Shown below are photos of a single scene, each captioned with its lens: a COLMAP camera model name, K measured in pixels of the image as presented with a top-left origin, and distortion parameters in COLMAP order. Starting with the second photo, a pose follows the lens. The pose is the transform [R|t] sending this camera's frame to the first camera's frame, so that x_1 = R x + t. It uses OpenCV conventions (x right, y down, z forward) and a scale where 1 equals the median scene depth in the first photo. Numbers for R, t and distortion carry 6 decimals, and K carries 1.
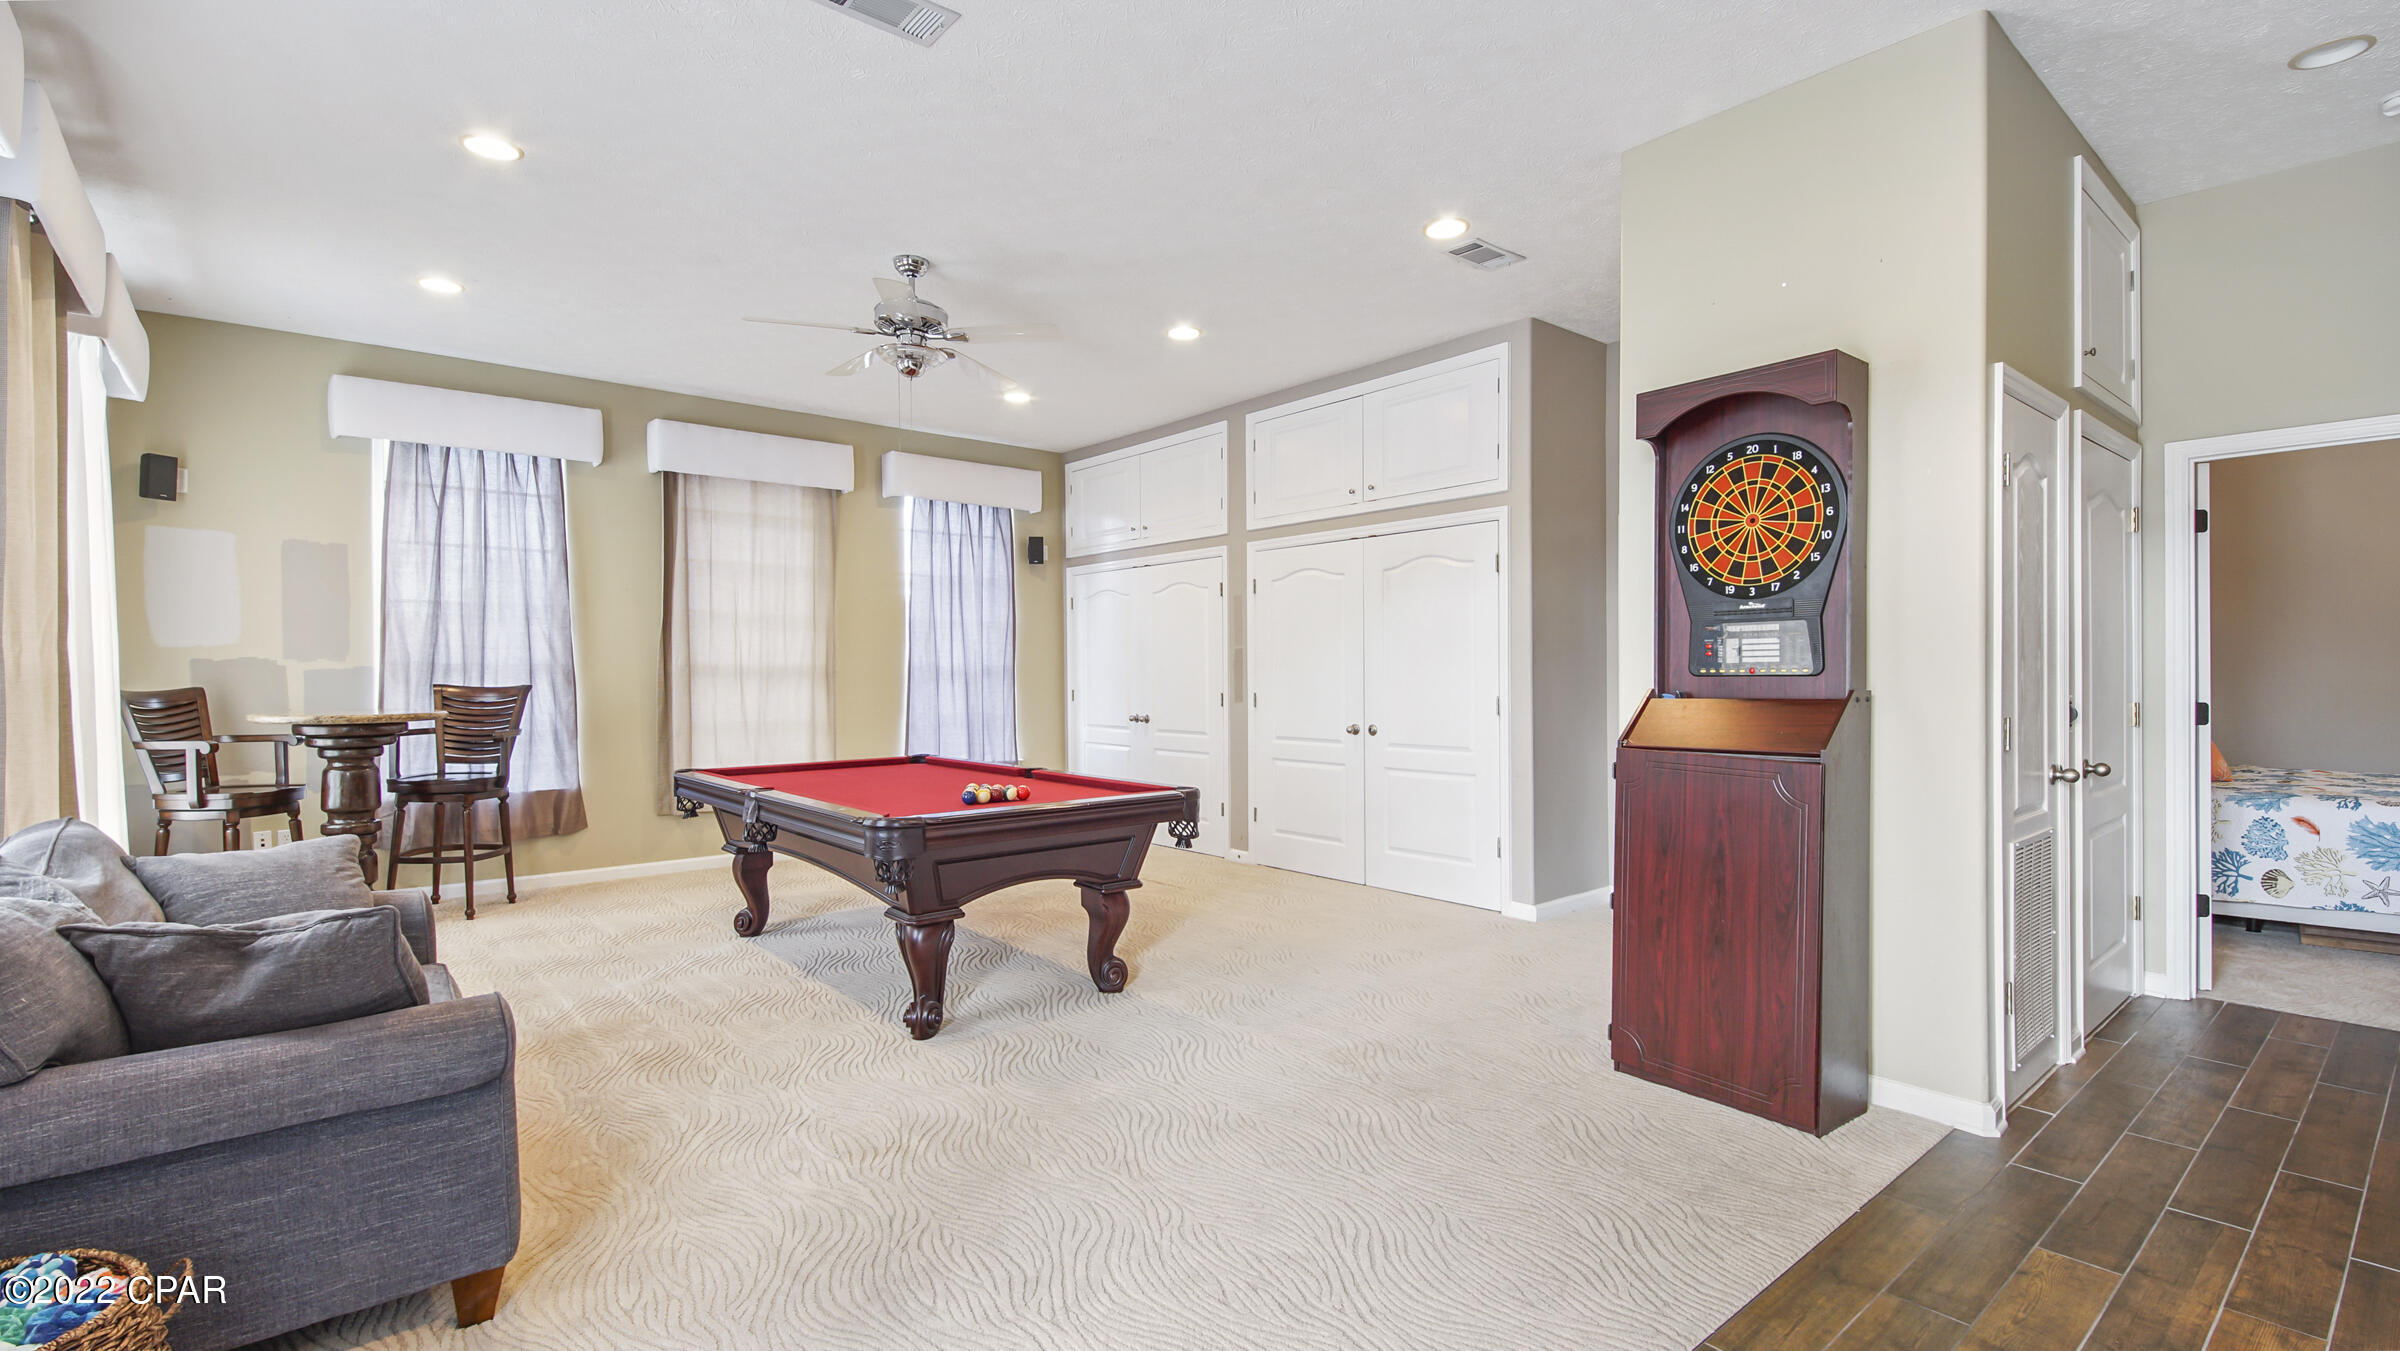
lens RADIAL K [[1077.1, 0, 1214.1], [0, 1077.1, 672.4], [0, 0, 1]] dist [0.013678, -0.007937]
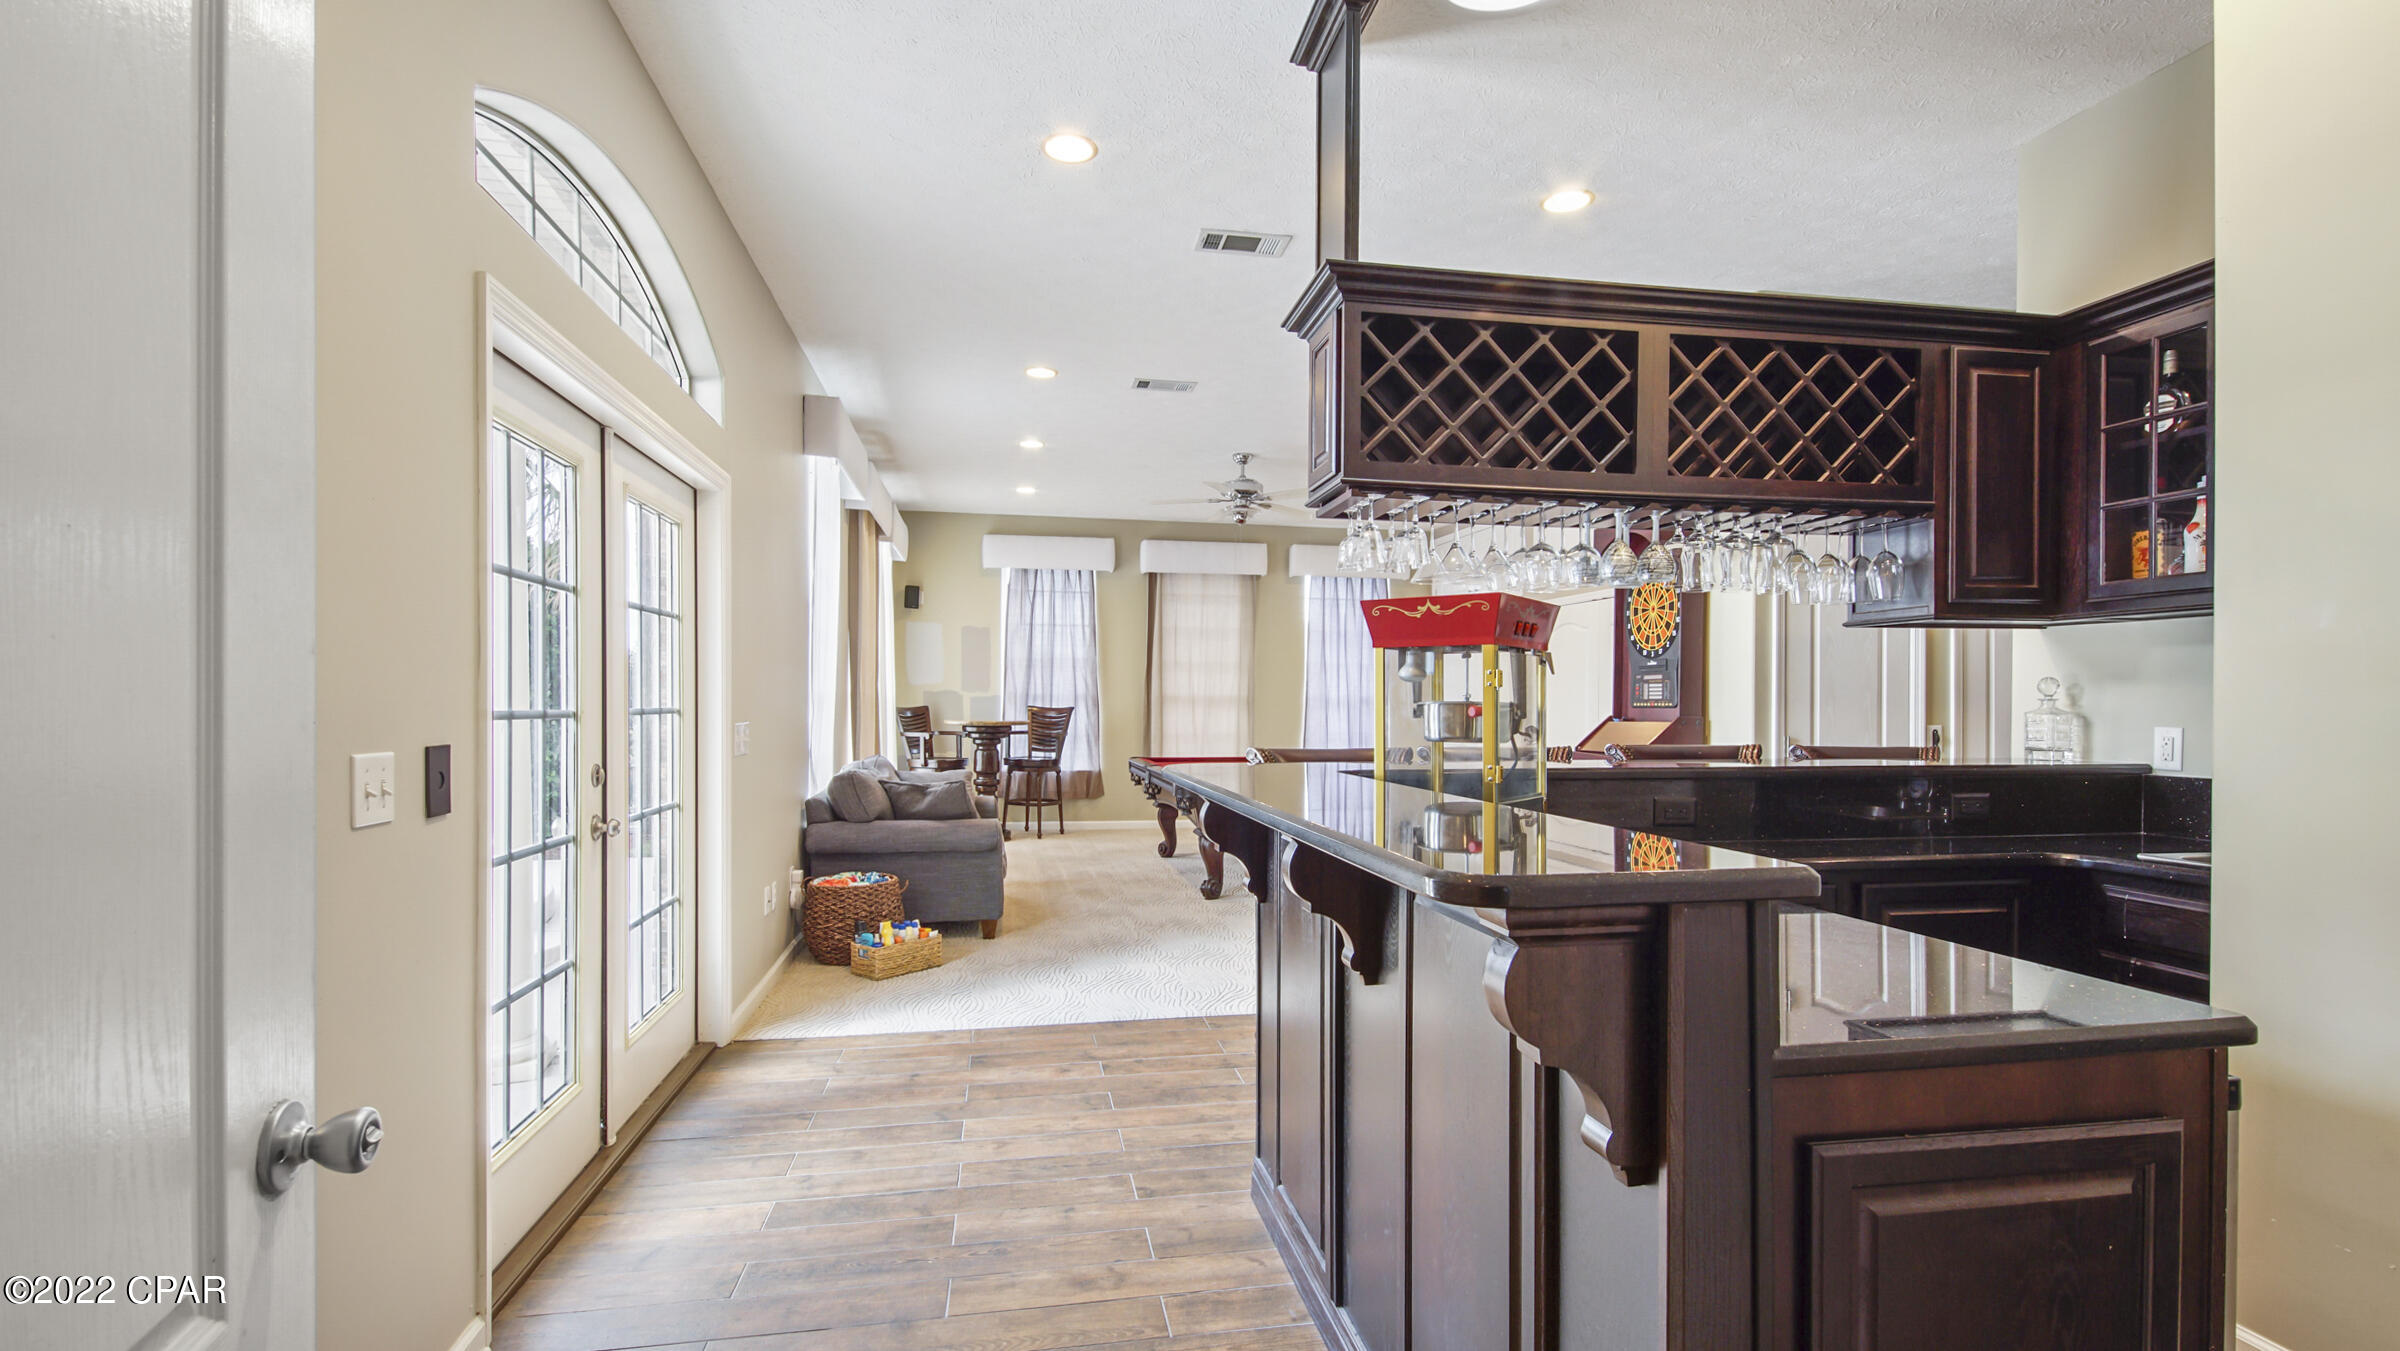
lens RADIAL K [[1077.1, 0, 1198.4], [0, 1077.1, 694.4], [0, 0, 1]] dist [0.013678, -0.007937]
pose [[0.868558, 0.006723, -0.495542, 0.395146], [-0.010858, 0.999926, -0.005465, -0.000395], [0.495468, 0.010128, 0.868567, -0.387552]]
